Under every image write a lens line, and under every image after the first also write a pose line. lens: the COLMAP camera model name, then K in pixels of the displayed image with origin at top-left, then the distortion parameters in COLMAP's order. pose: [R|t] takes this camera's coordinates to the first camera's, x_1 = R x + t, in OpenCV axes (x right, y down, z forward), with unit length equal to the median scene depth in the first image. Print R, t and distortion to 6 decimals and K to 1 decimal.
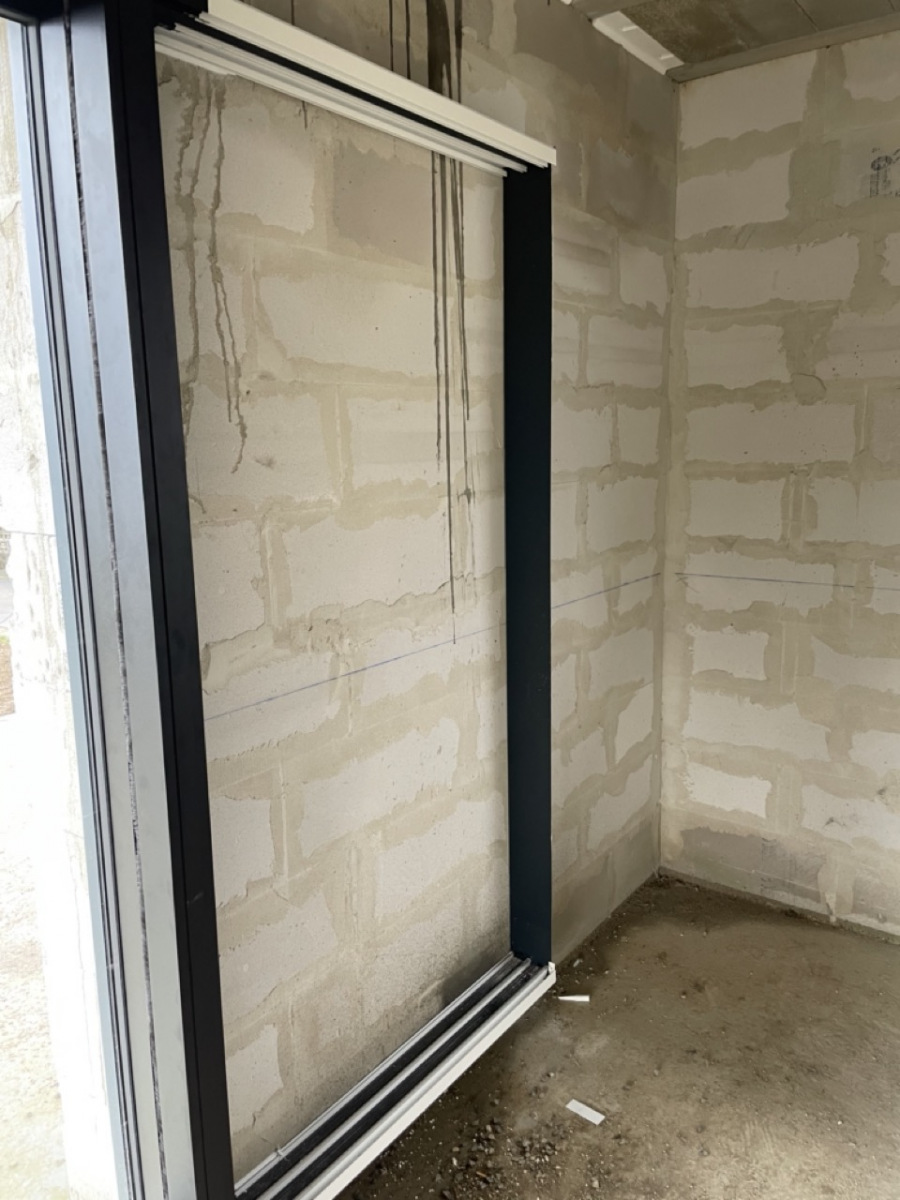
lens RADIAL K [[908.2, 0, 449.7], [0, 908.2, 593.3], [0, 0, 1]] dist [0.088482, -0.123024]
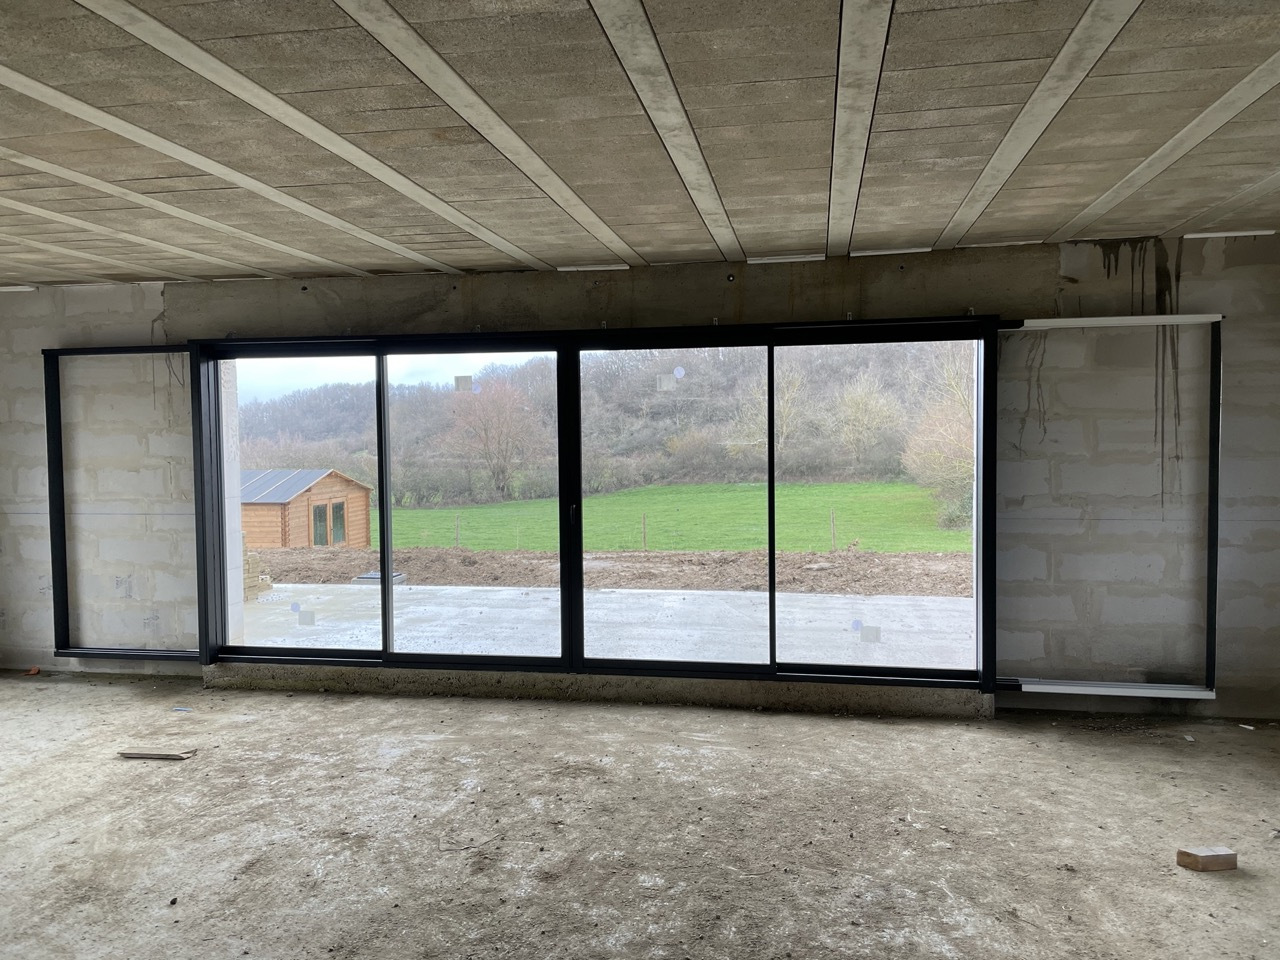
lens RADIAL K [[968.8, 0, 640.0], [0, 968.8, 480.0], [0, 0, 1]] dist [0.088482, -0.123024]
pose [[0.434219, 0.059441, -0.898844, 1.994358], [-0.154060, 0.988020, -0.009086, 0.213595], [0.887535, 0.142421, 0.438175, -1.540214]]
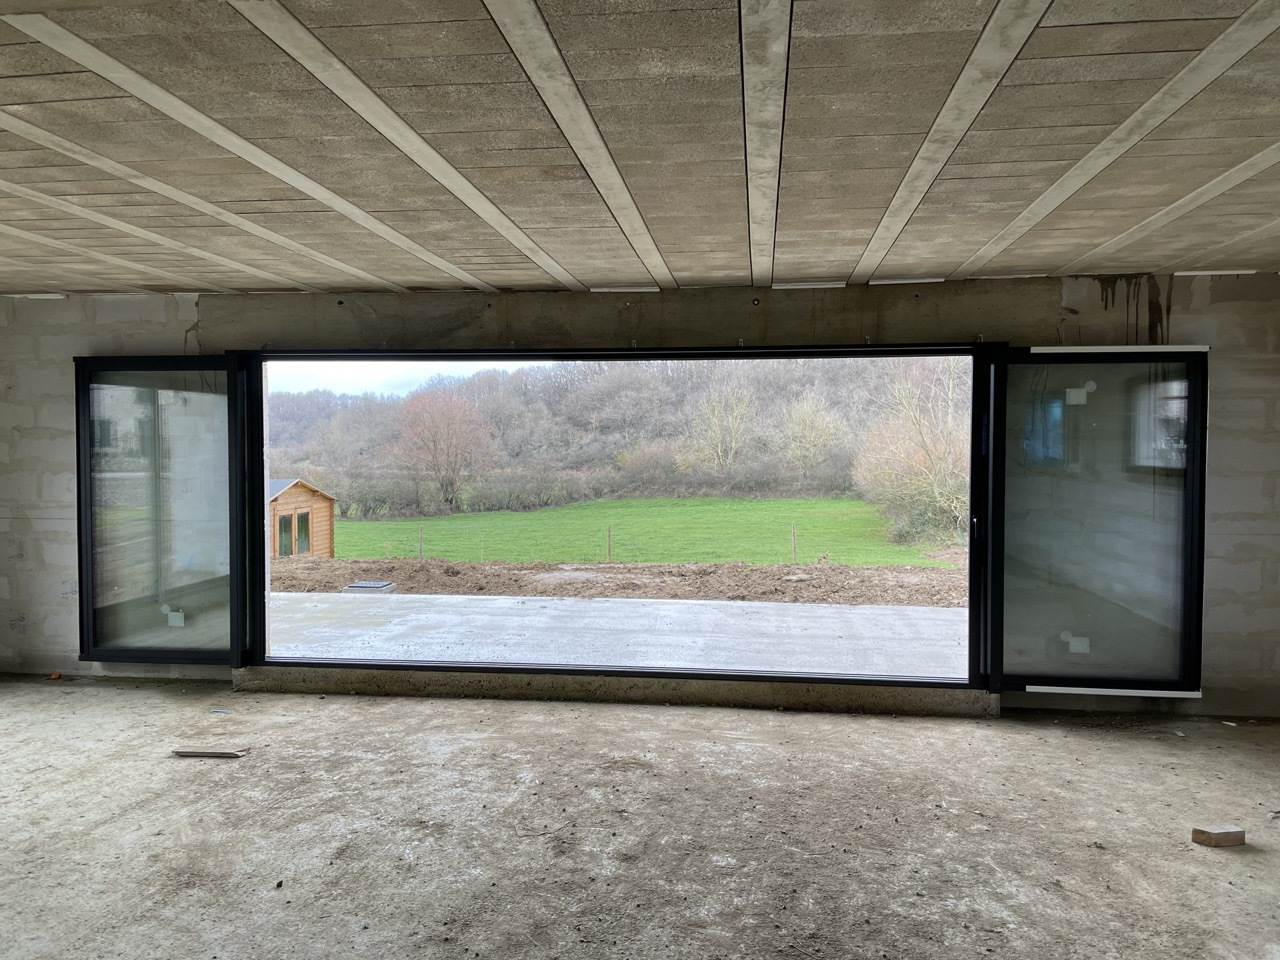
lens RADIAL K [[968.8, 0, 640.0], [0, 968.8, 480.0], [0, 0, 1]] dist [0.088482, -0.123024]
pose [[0.484870, 0.051454, -0.873071, 2.009869], [-0.163317, 0.986035, -0.032588, 0.272130], [0.859202, 0.158388, 0.486502, -1.870720]]
